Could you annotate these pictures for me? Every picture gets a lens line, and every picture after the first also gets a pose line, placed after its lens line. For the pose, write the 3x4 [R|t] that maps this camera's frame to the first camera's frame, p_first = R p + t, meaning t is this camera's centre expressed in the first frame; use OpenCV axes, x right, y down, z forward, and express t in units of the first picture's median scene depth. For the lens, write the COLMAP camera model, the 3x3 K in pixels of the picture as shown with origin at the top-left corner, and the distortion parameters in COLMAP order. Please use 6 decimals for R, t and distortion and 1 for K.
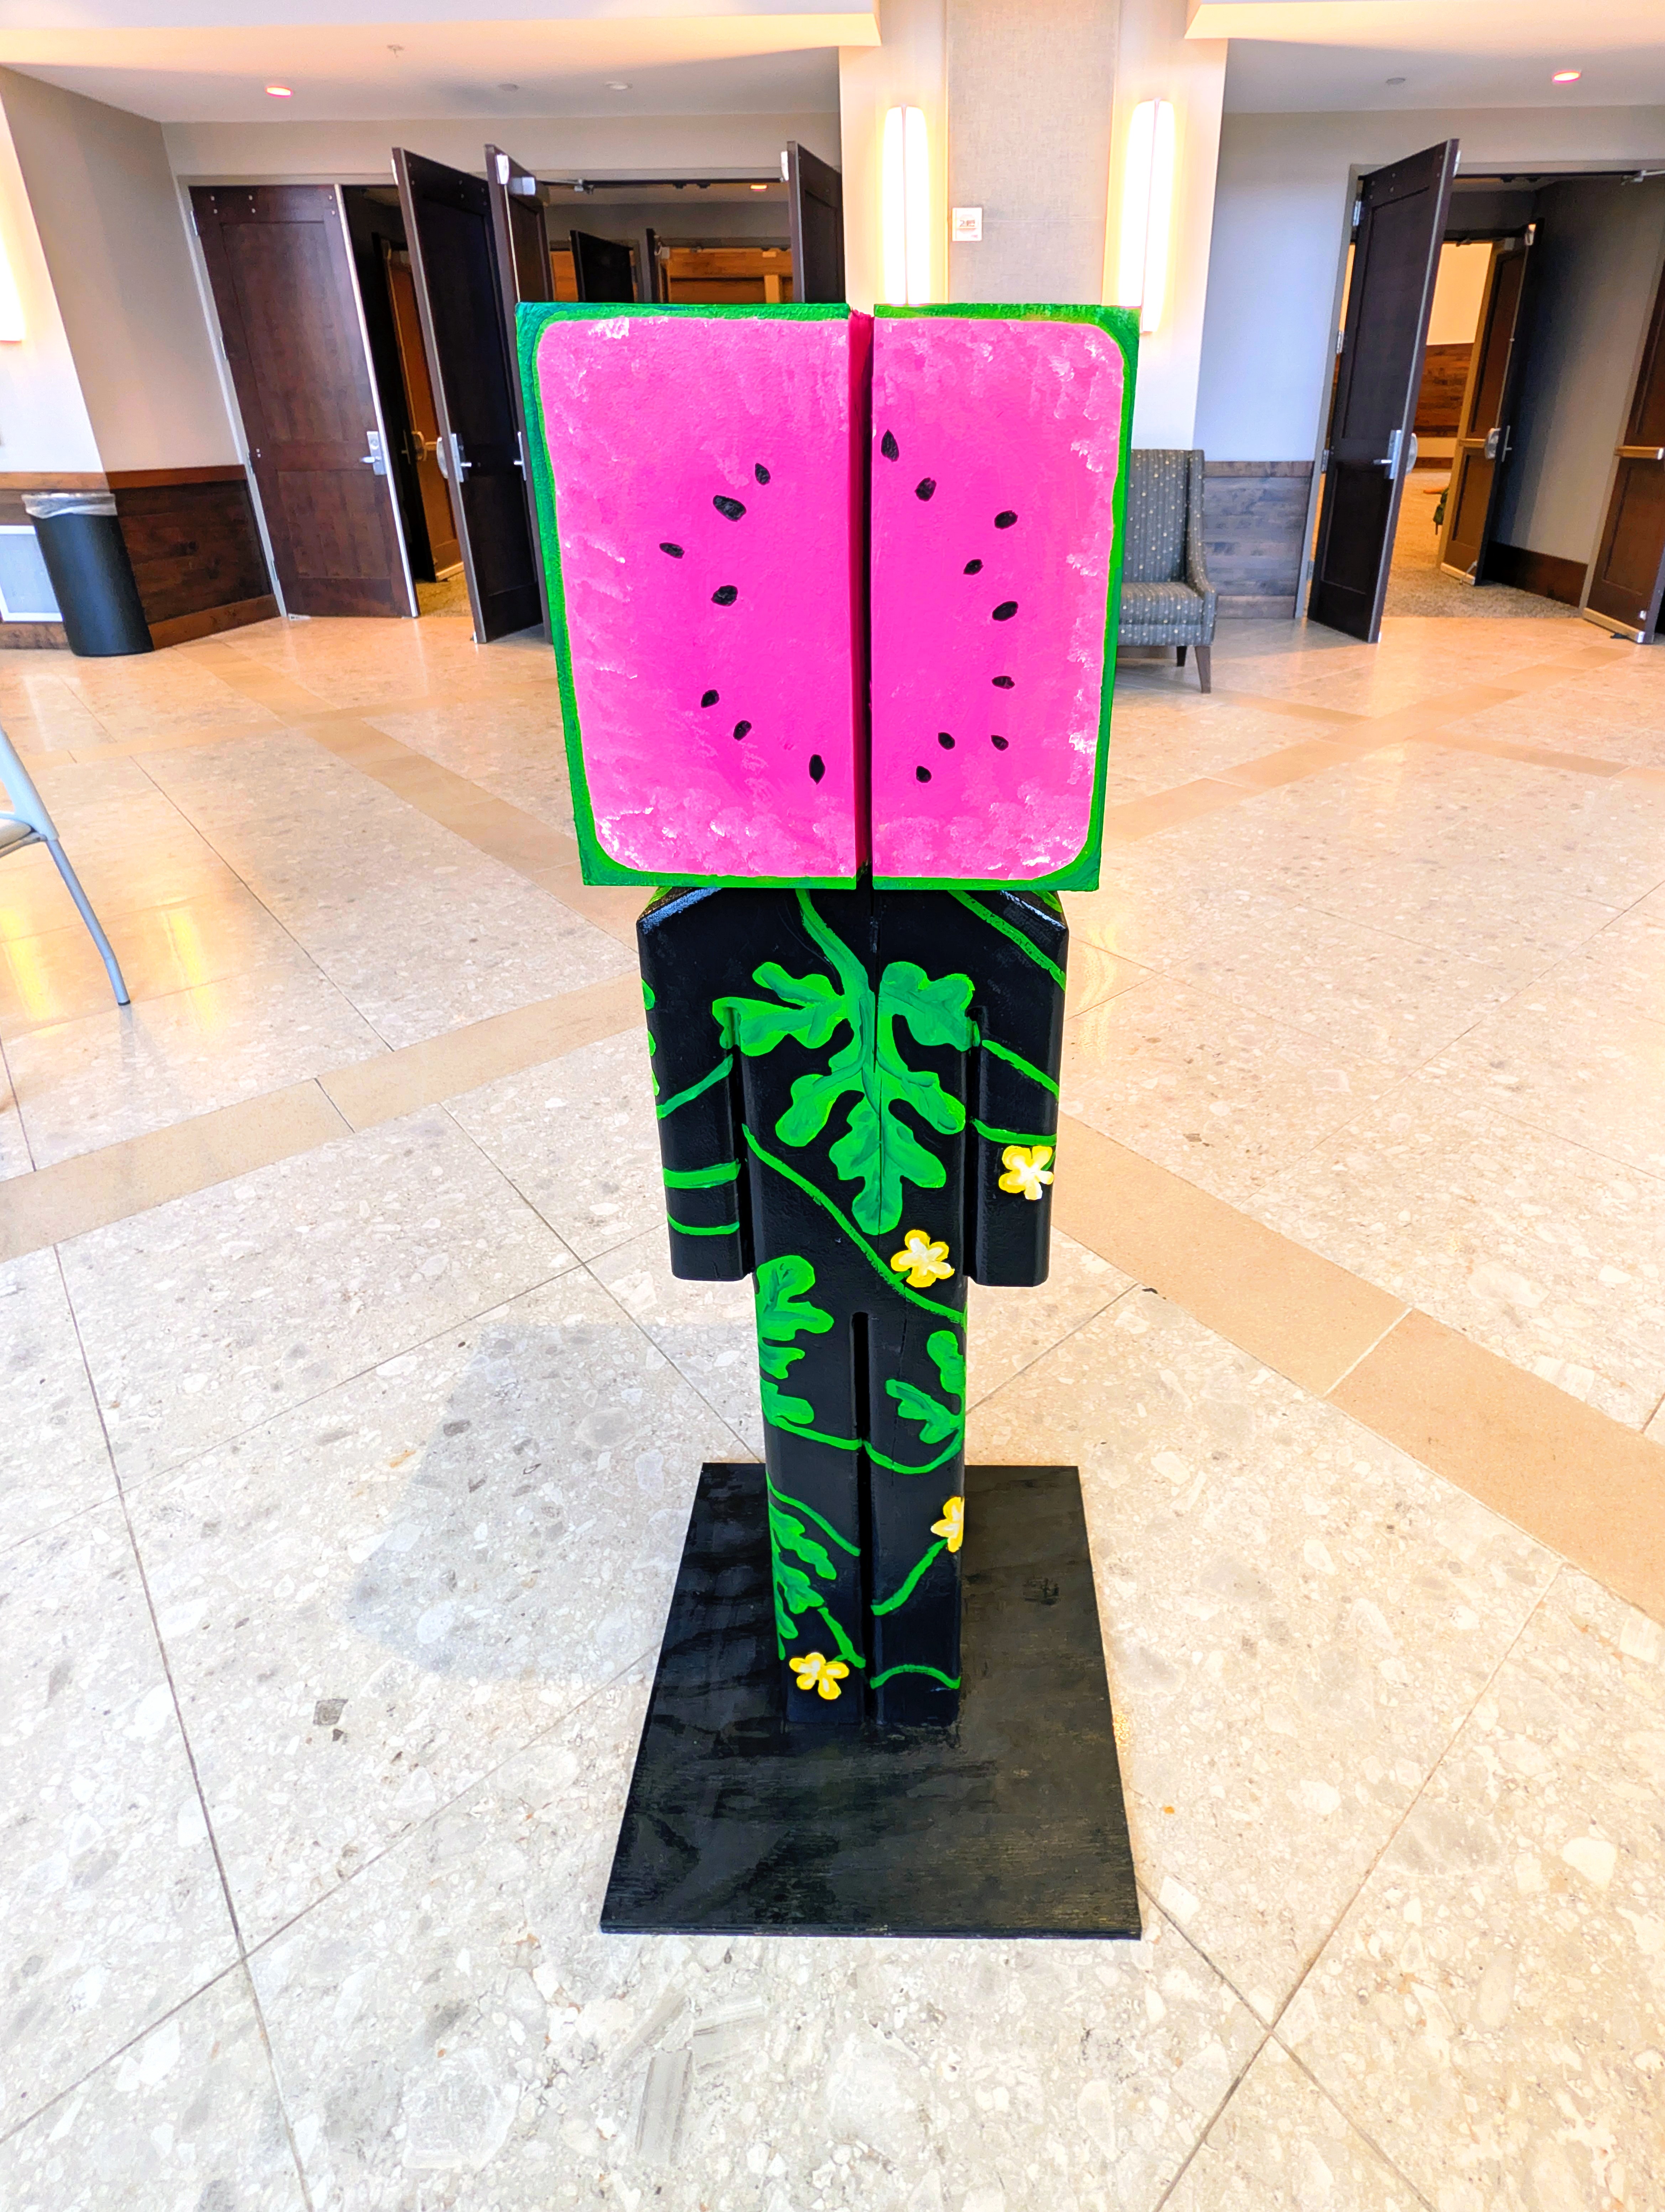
lens RADIAL K [[1148.9, 0, 934.5], [0, 1148.9, 975.3], [0, 0, 1]] dist [-0.002354, 0.002225]
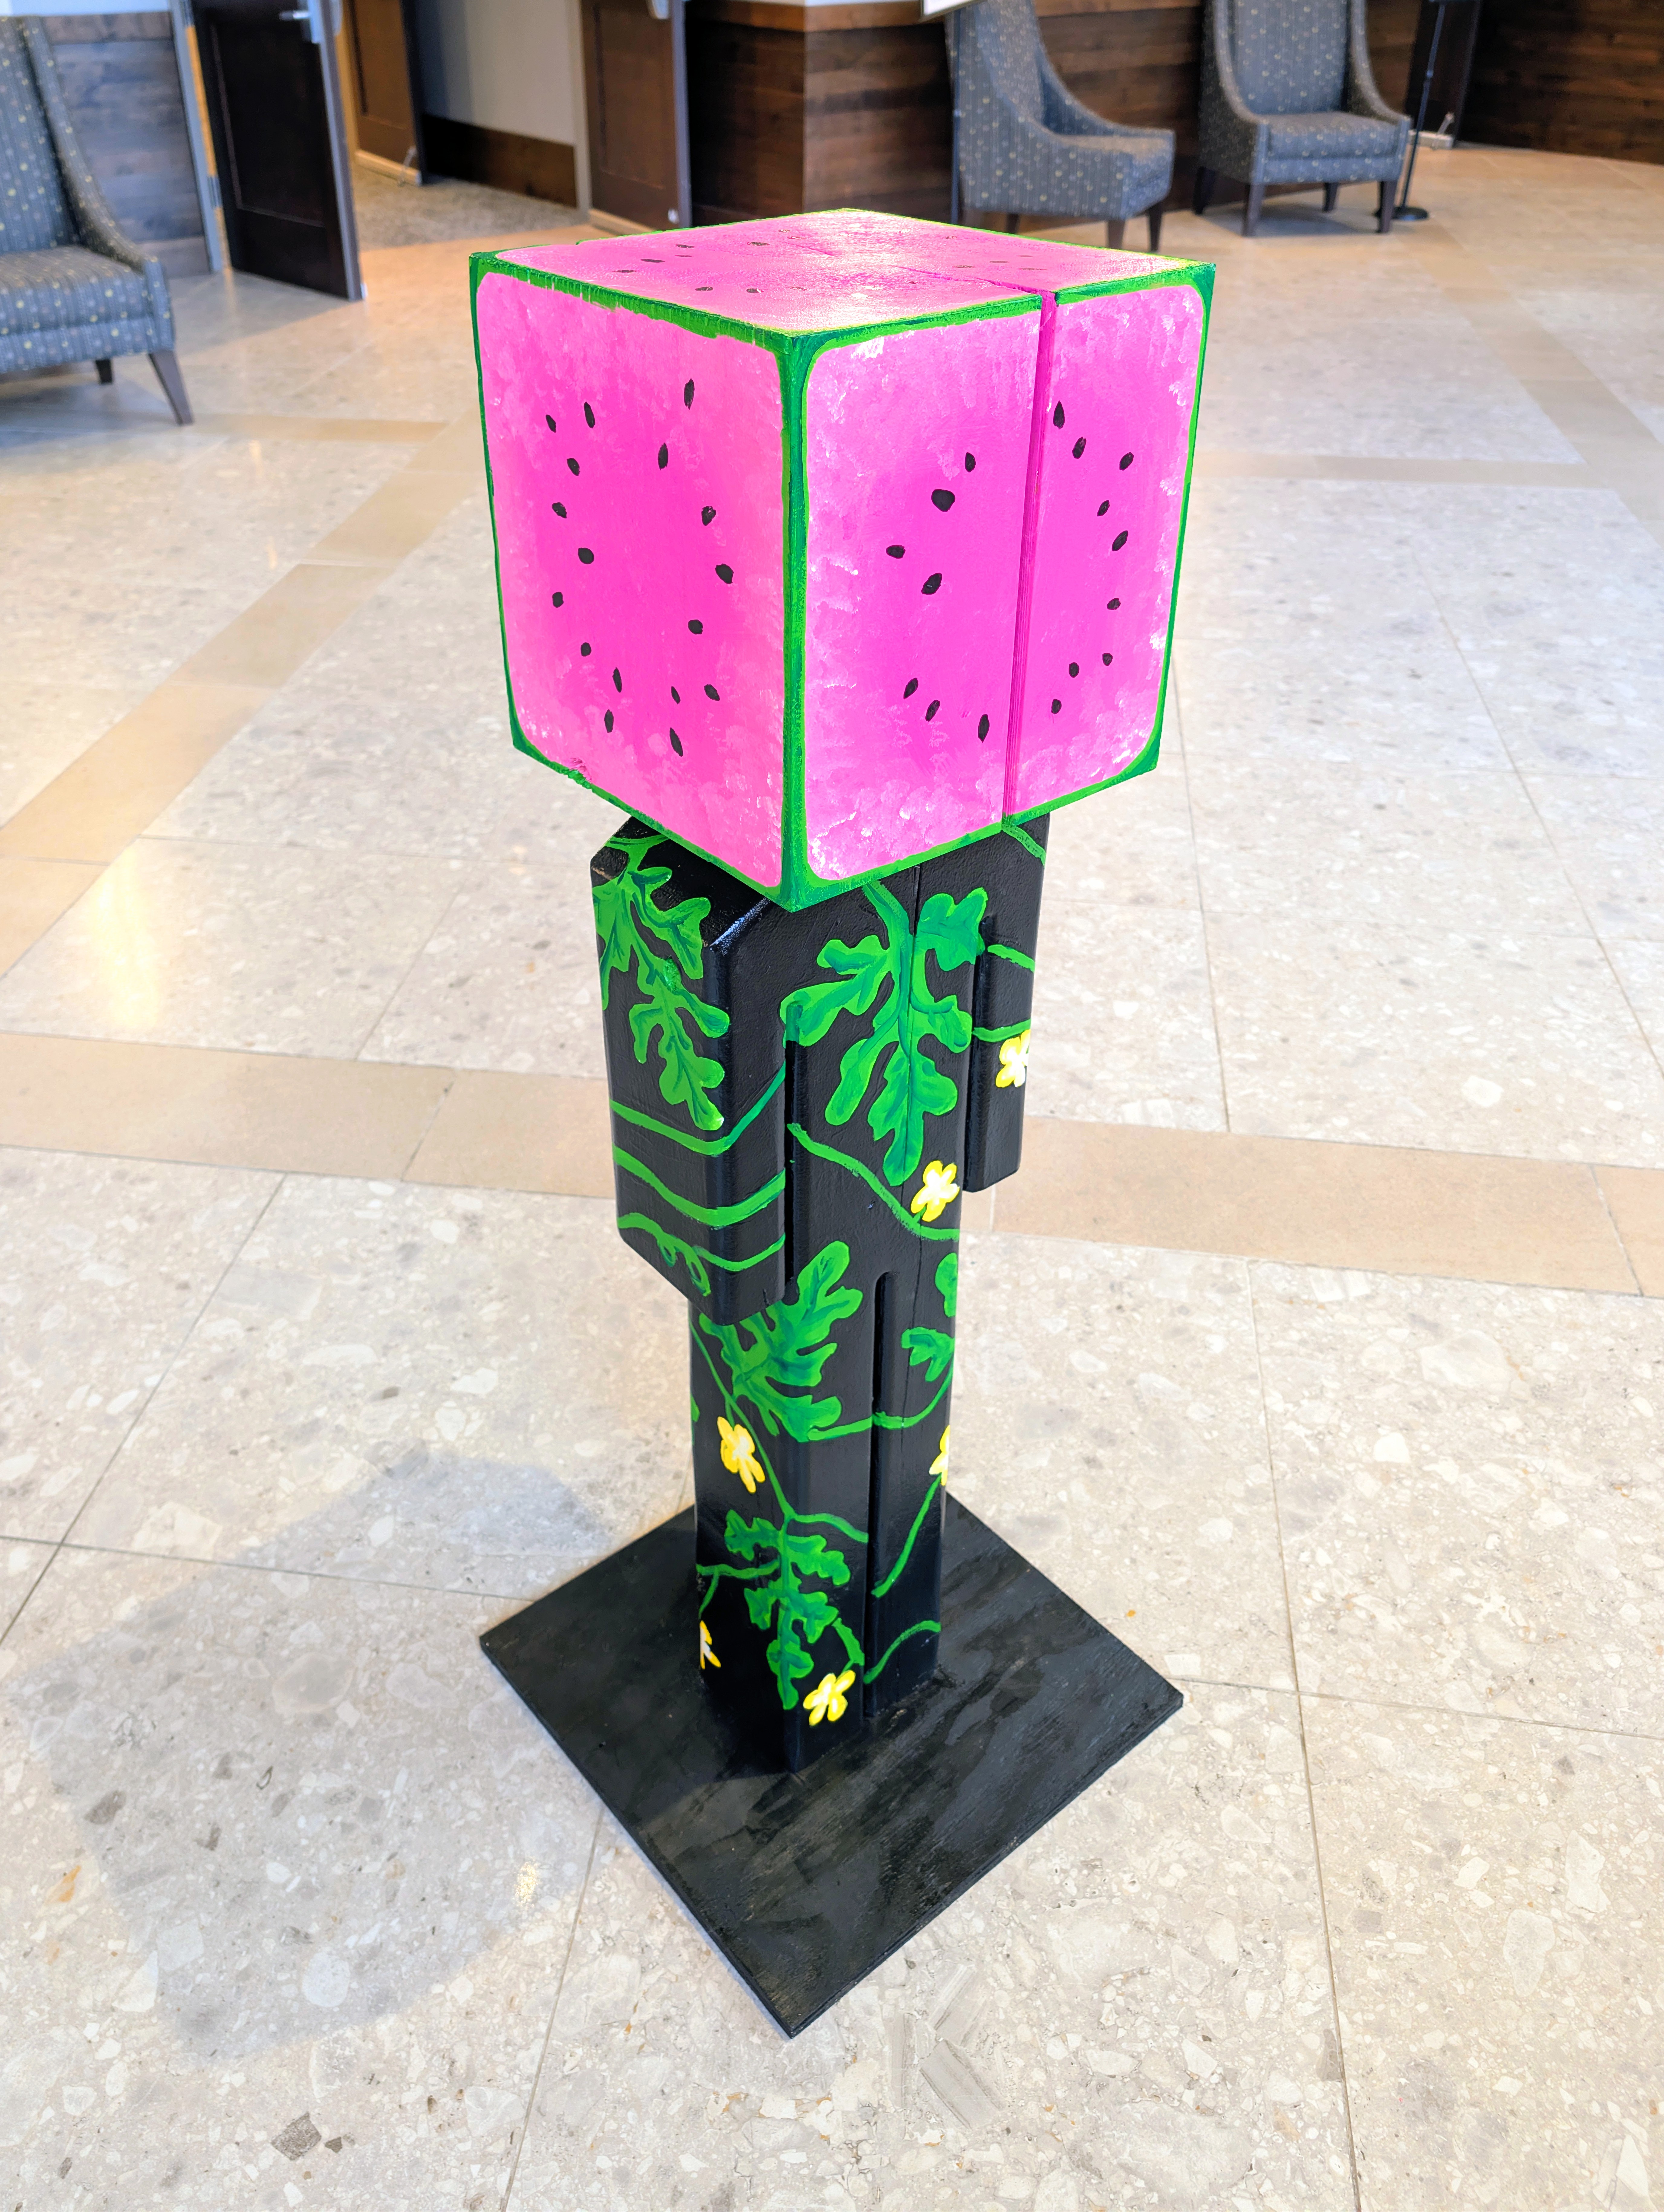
lens RADIAL K [[1819.0, 0, 832.0], [0, 1819.0, 1106.0], [0, 0, 1]] dist [0.014274, -0.005844]
pose [[0.745769, -0.377247, 0.549102, -0.848659], [0.282666, 0.925536, 0.251959, -0.218115], [-0.603265, -0.032691, 0.796871, -0.153360]]
